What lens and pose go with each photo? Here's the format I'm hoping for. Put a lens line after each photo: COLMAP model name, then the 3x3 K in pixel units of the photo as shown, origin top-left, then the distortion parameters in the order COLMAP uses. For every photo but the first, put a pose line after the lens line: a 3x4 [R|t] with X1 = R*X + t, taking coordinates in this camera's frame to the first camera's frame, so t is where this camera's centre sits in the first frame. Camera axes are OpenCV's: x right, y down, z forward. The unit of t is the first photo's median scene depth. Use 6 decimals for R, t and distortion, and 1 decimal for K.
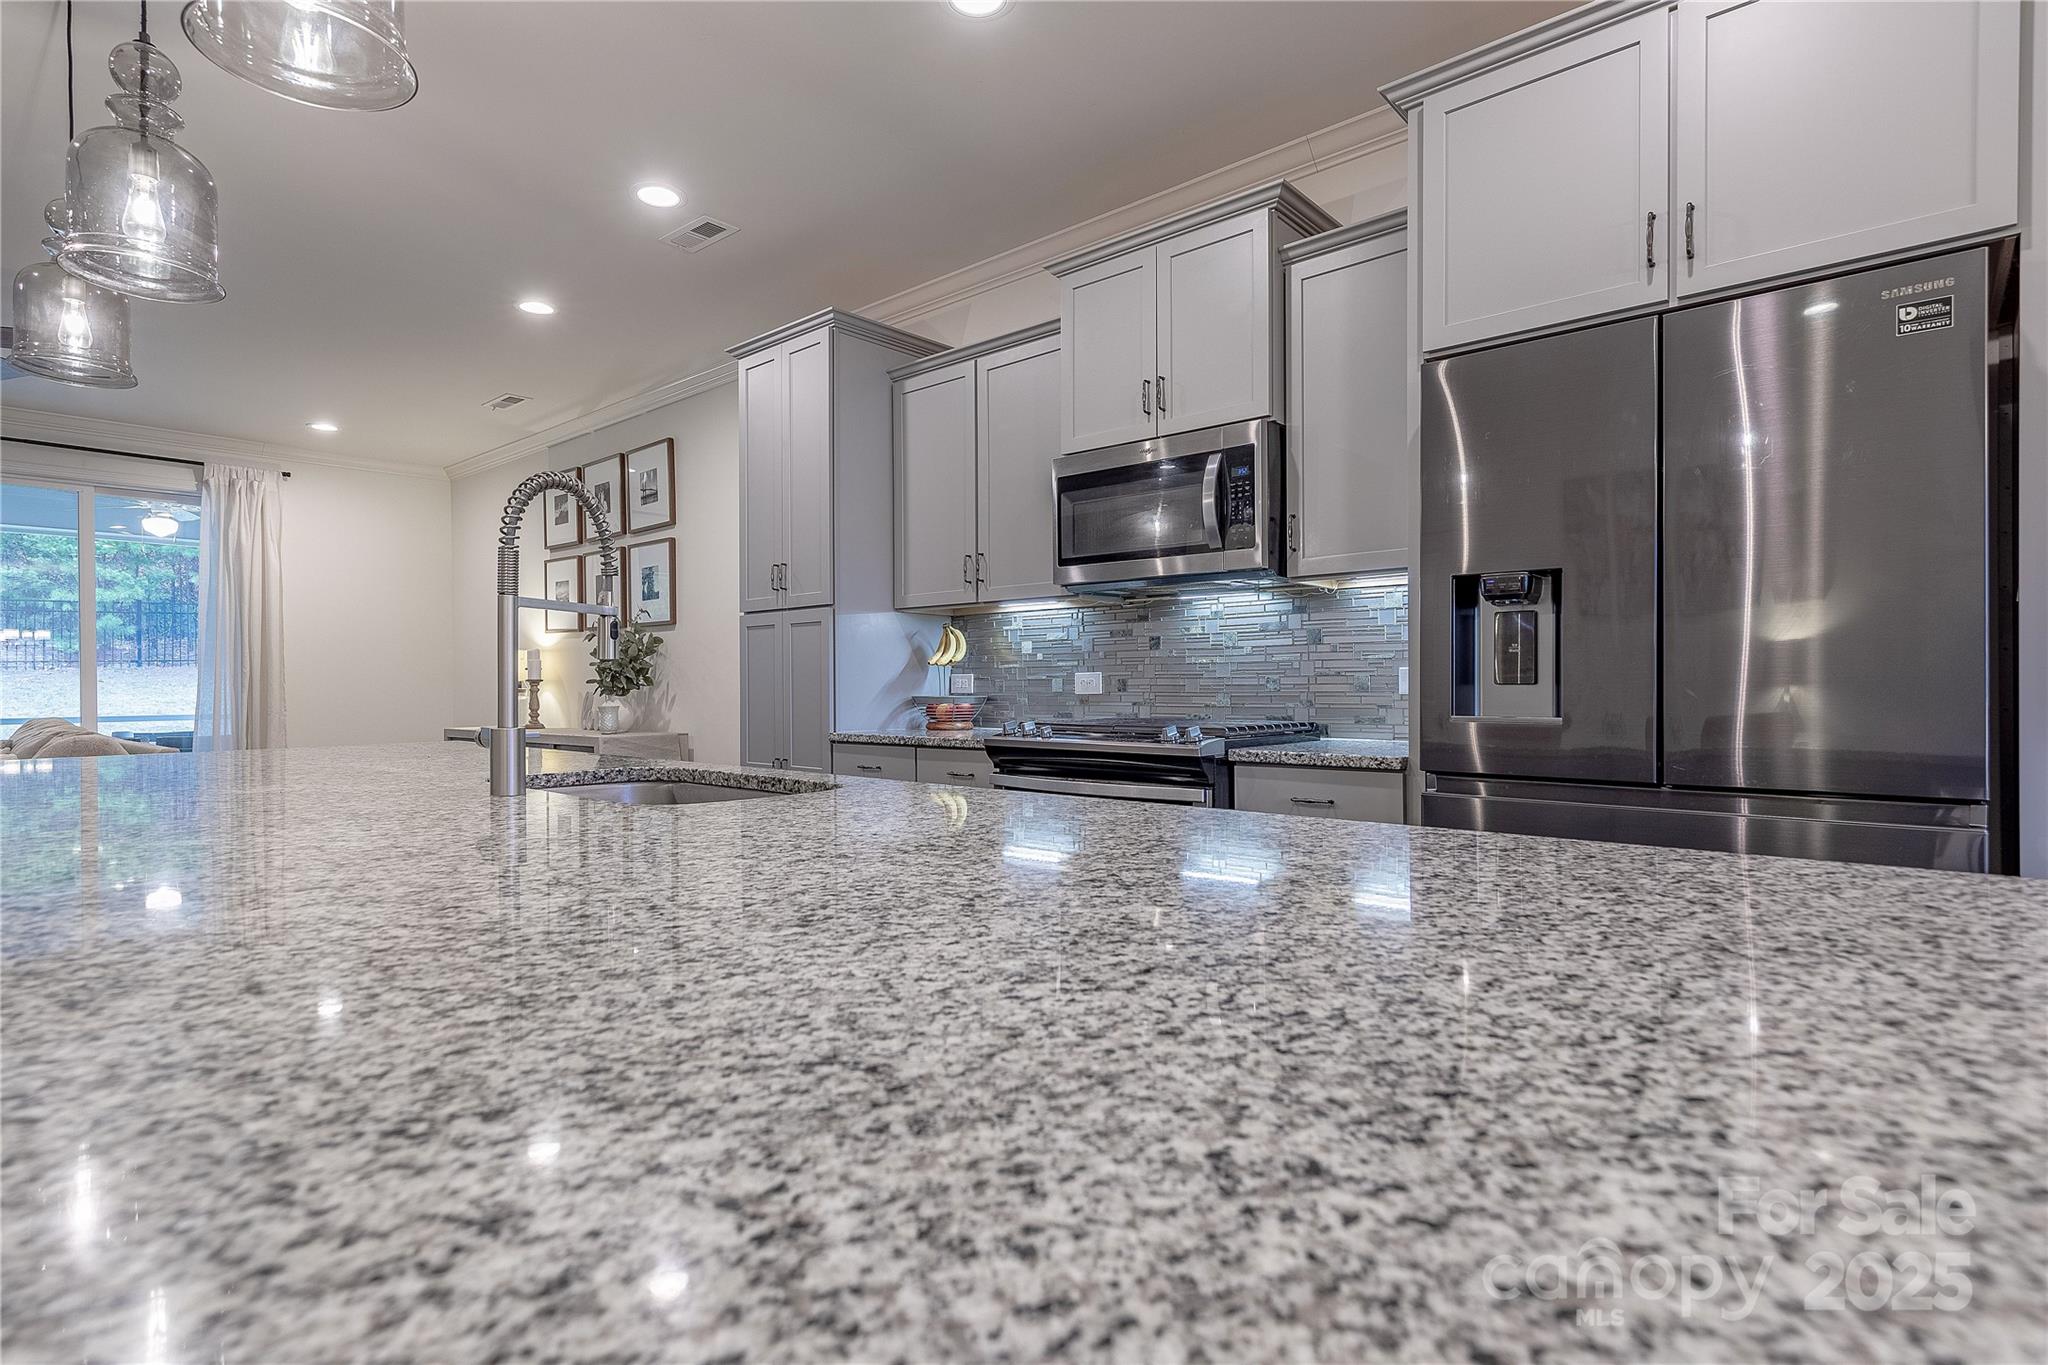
lens RADIAL K [[1024.4, 0, 1006.5], [0, 1024.4, 681.8], [0, 0, 1]] dist [0.005990, 0.000248]
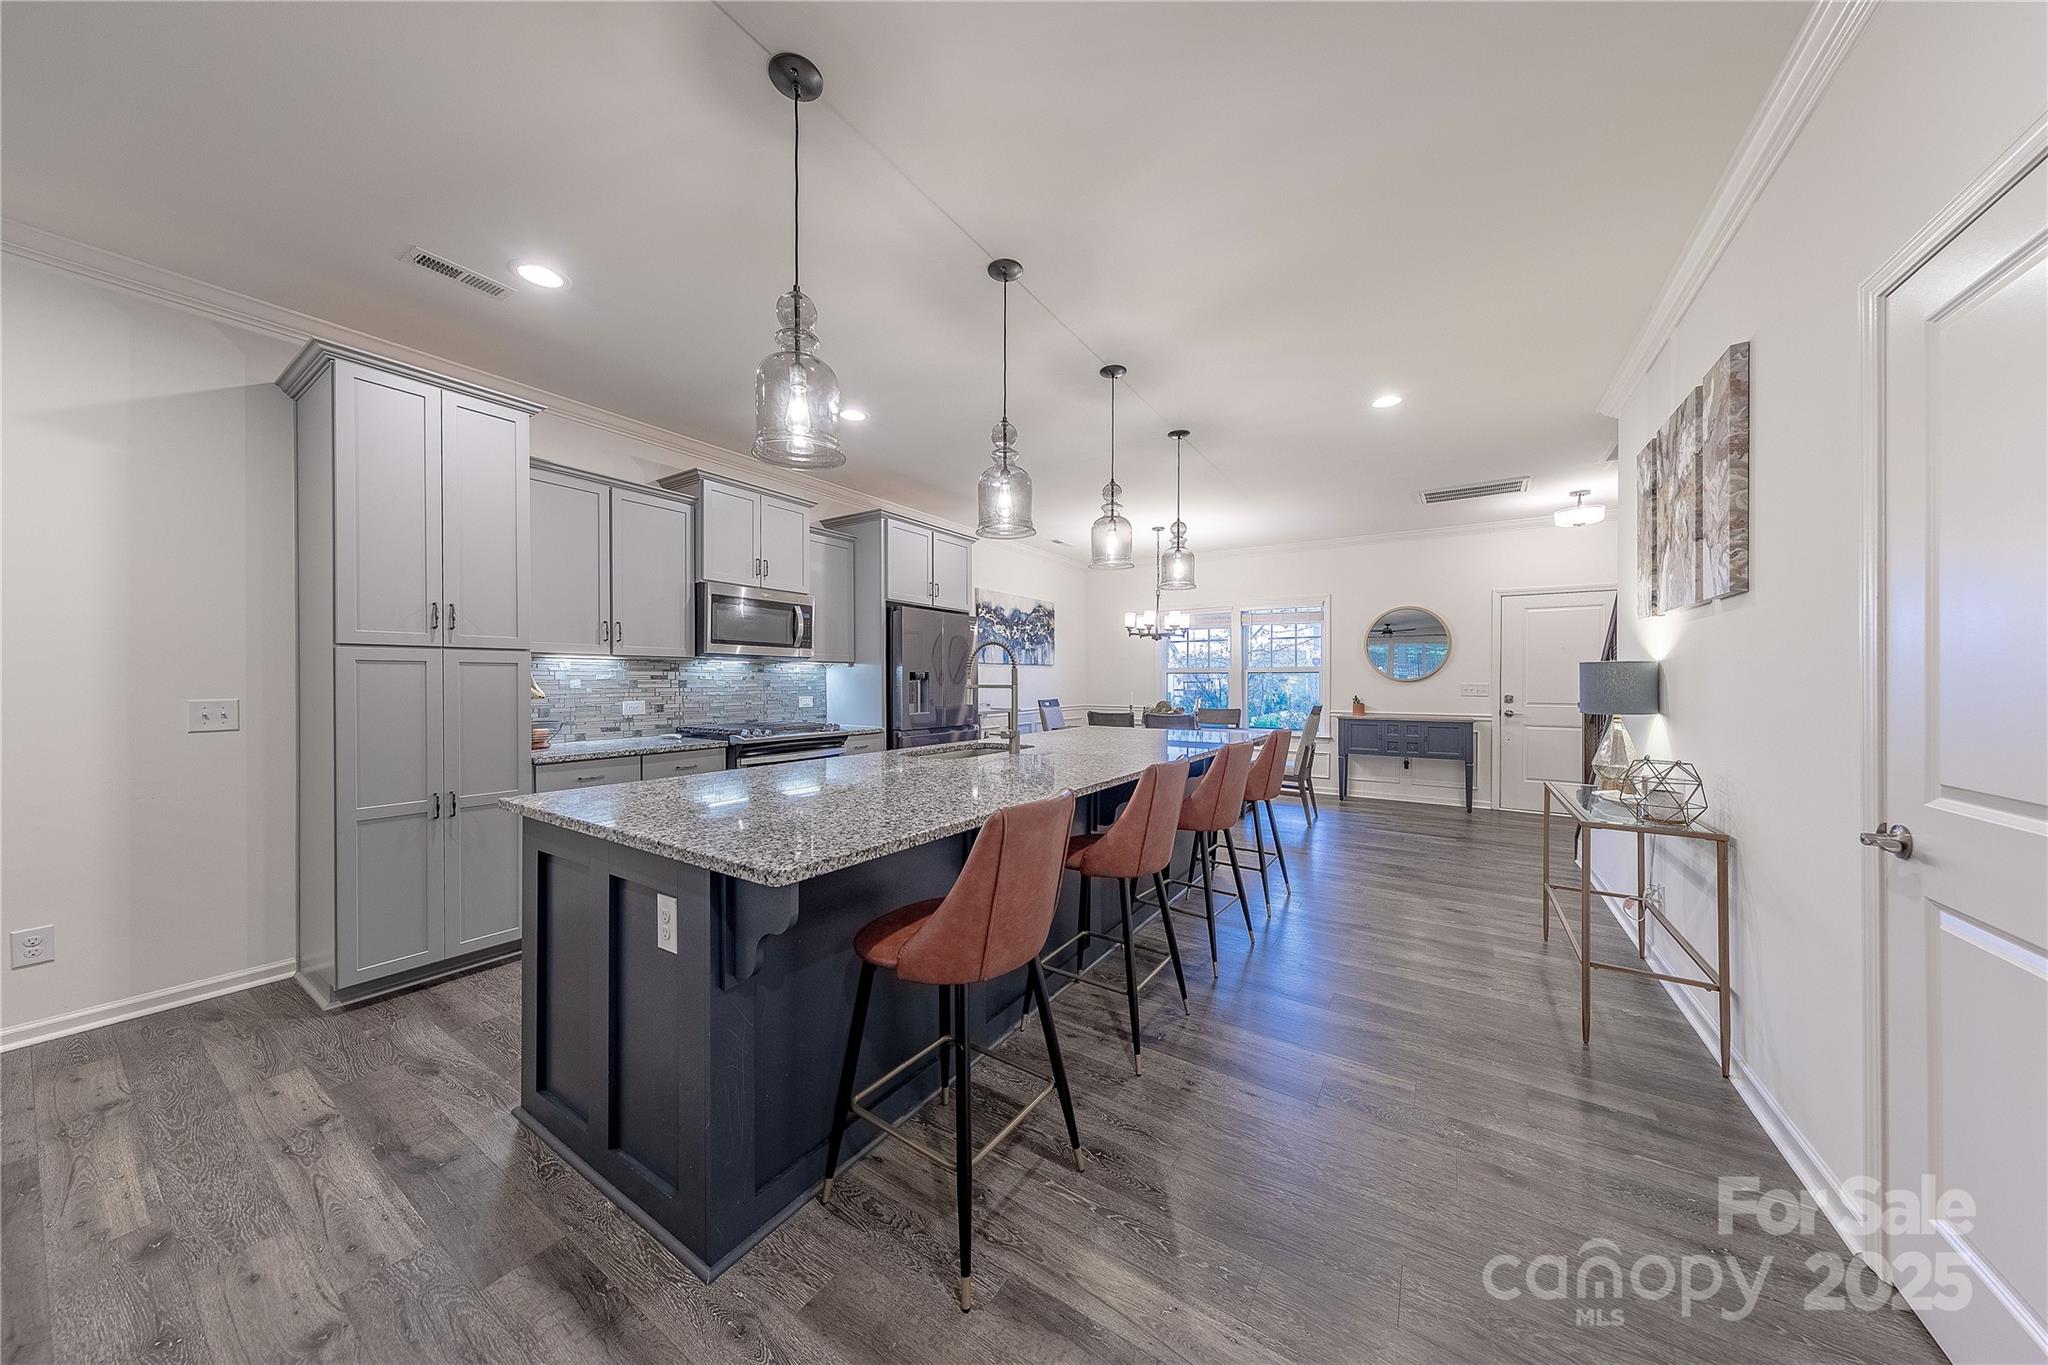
lens RADIAL K [[647.3, 0, 1025.0], [0, 647.3, 680.4], [0, 0, 1]] dist [0.010932, -0.000908]
pose [[-0.153267, 0.003112, 0.988180, -0.962811], [-0.005074, 0.999979, -0.003936, -0.037999], [-0.988172, -0.005617, -0.153248, 0.524647]]
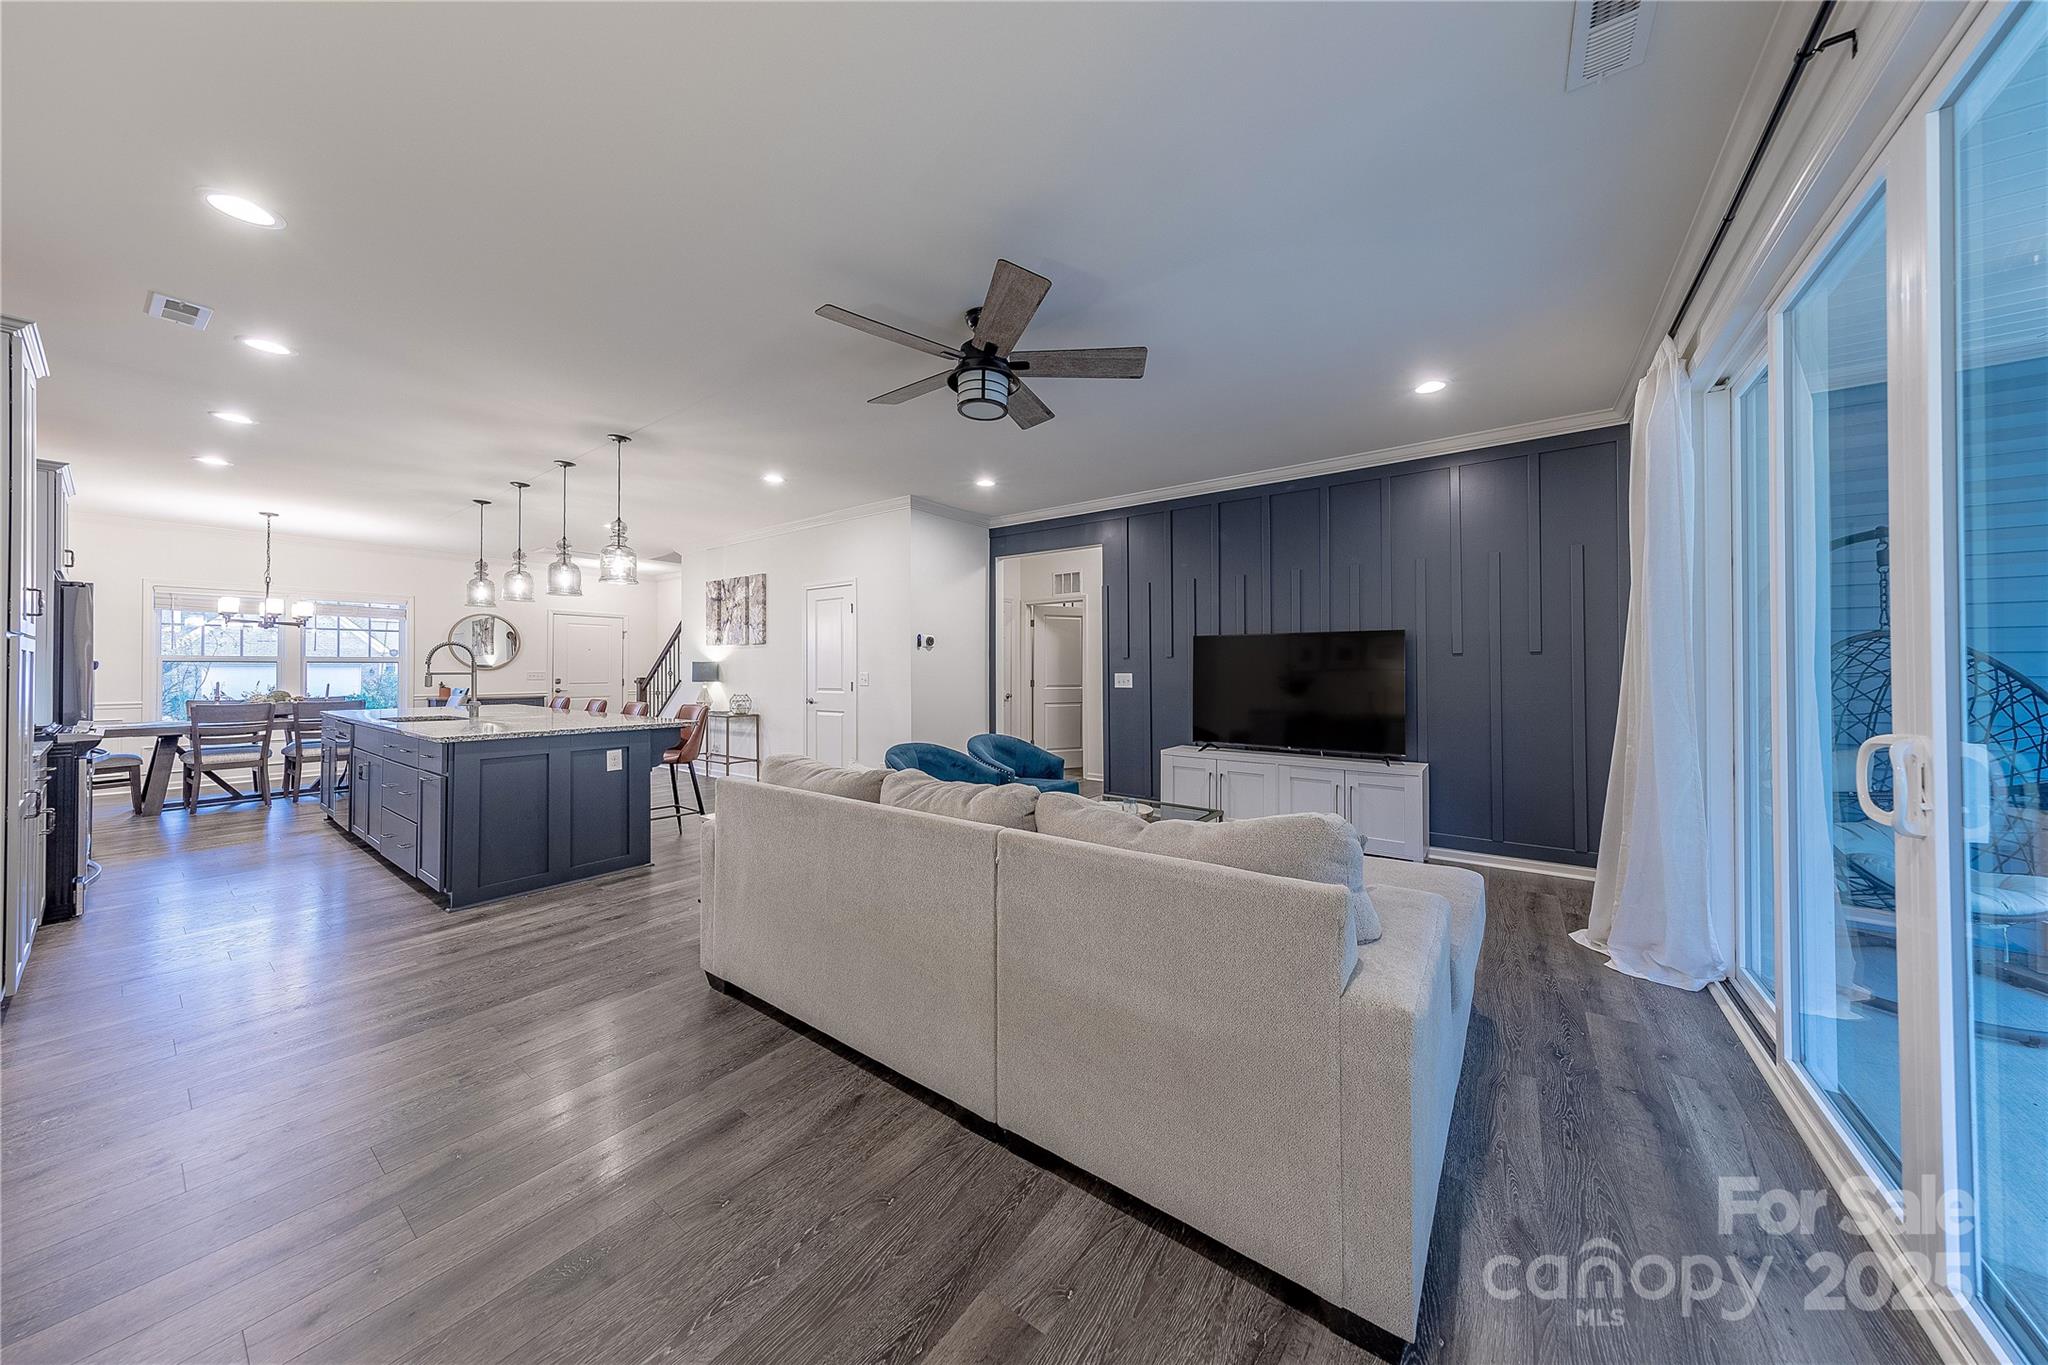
lens RADIAL K [[647.3, 0, 1039.0], [0, 647.3, 663.8], [0, 0, 1]] dist [0.010932, -0.000908]
pose [[-0.994505, 0.004515, -0.104593, -1.110038], [0.005830, 0.999908, -0.012271, -0.030399], [0.104528, -0.012813, -0.994439, 1.728294]]
